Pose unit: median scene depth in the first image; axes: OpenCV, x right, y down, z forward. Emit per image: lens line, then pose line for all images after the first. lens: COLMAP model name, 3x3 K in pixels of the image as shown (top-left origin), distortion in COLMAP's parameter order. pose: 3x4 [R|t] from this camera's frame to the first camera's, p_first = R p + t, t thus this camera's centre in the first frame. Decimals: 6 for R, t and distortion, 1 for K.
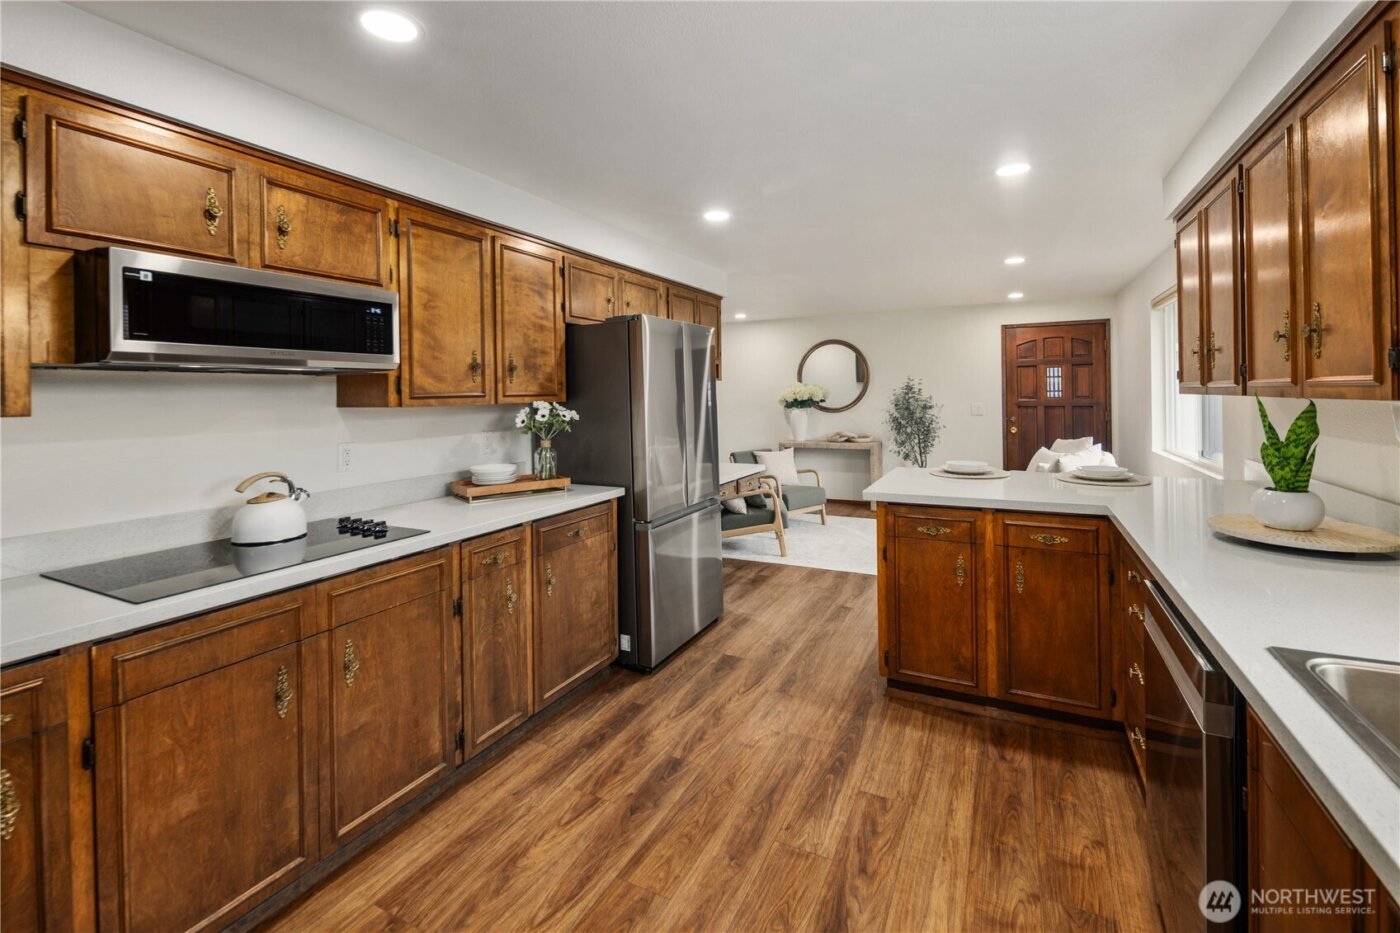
lens RADIAL K [[616.4, 0, 696.3], [0, 616.4, 390.6], [0, 0, 1]] dist [-0.000767, -0.000876]
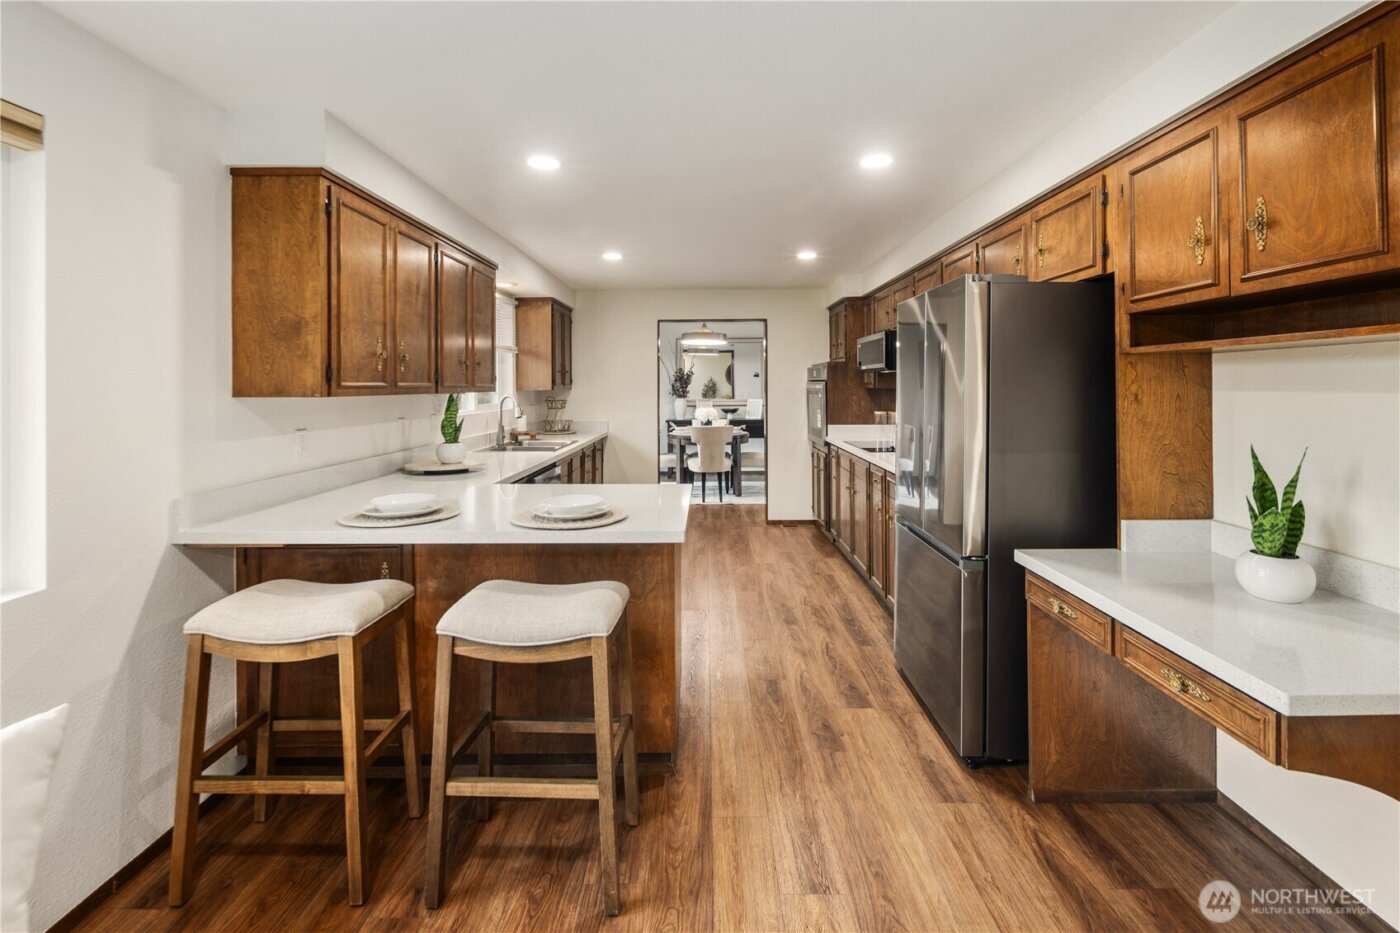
lens RADIAL K [[624.6, 0, 705.3], [0, 624.6, 385.3], [0, 0, 1]] dist [-0.000799, -0.000547]
pose [[-0.893360, 0.015555, -0.449072, 0.784443], [0.015501, 0.999873, 0.003796, 0.001838], [0.449074, -0.003570, -0.893487, 2.133994]]
